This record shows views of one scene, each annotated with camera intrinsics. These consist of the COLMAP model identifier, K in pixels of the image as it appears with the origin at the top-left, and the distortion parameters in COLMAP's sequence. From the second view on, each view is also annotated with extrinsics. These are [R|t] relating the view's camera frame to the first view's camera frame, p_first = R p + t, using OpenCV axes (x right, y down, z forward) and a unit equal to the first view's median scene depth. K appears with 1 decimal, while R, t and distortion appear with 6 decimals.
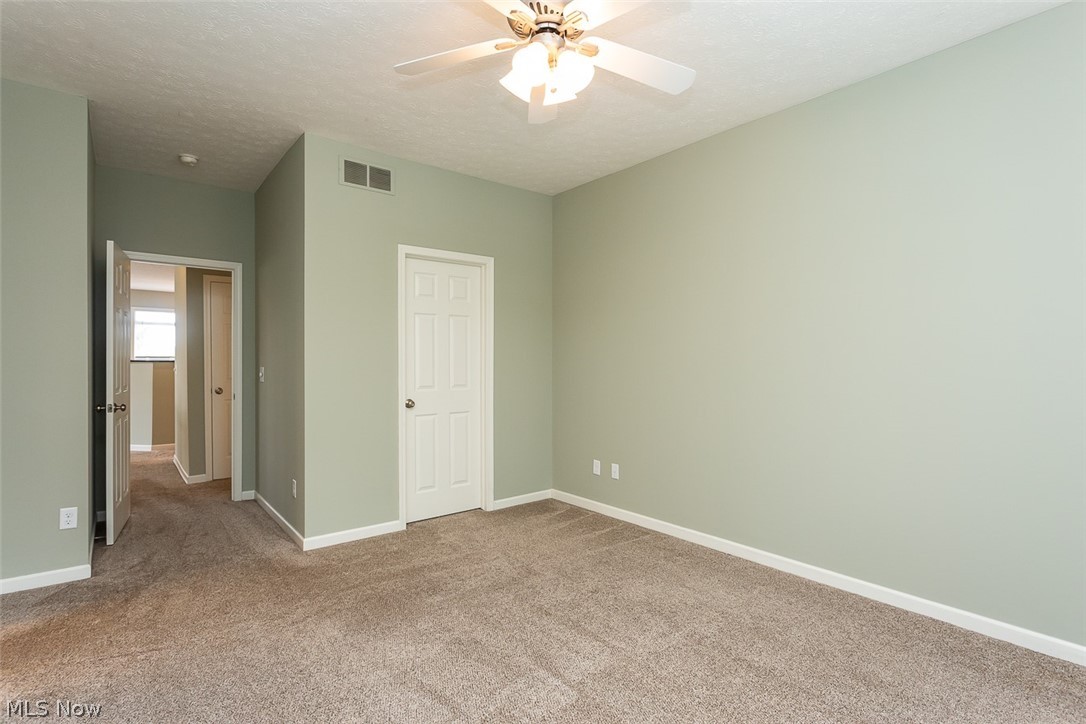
lens RADIAL K [[516.4, 0, 561.2], [0, 516.4, 358.4], [0, 0, 1]] dist [0.002837, 0.000230]
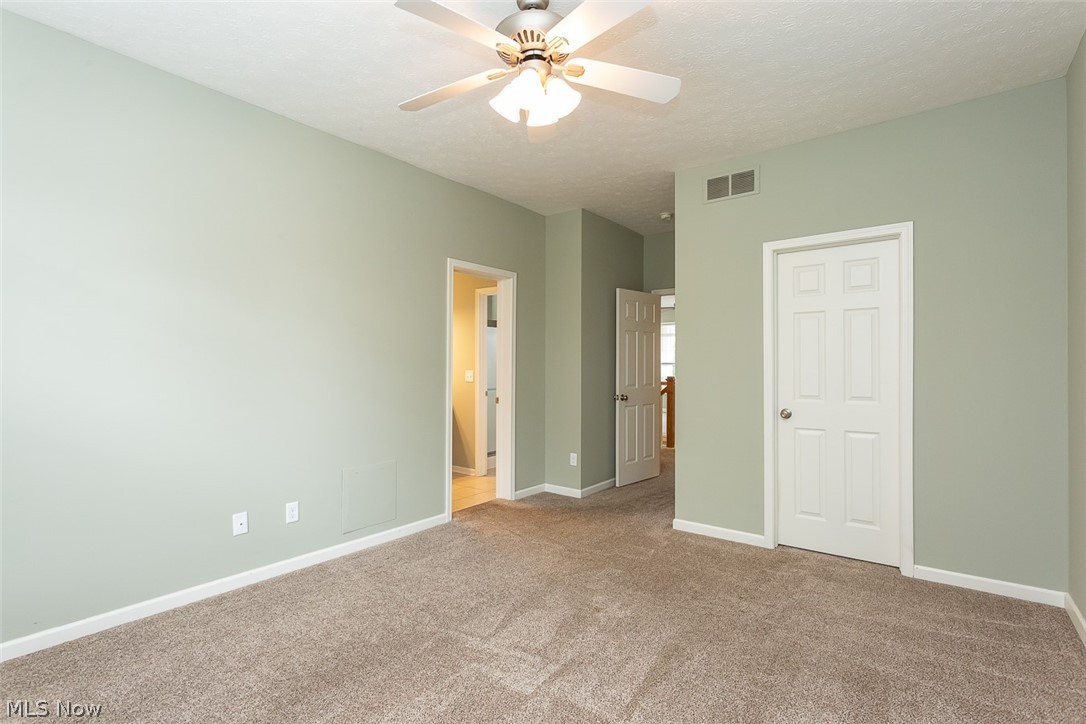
lens RADIAL K [[514.8, 0, 543.0], [0, 514.8, 362.0], [0, 0, 1]] dist [0.001711, 0.000386]
pose [[0.226776, -0.011190, -0.973883, 0.527549], [0.002419, 0.999937, -0.010926, 0.006247], [0.973944, 0.000122, 0.226789, 0.409811]]
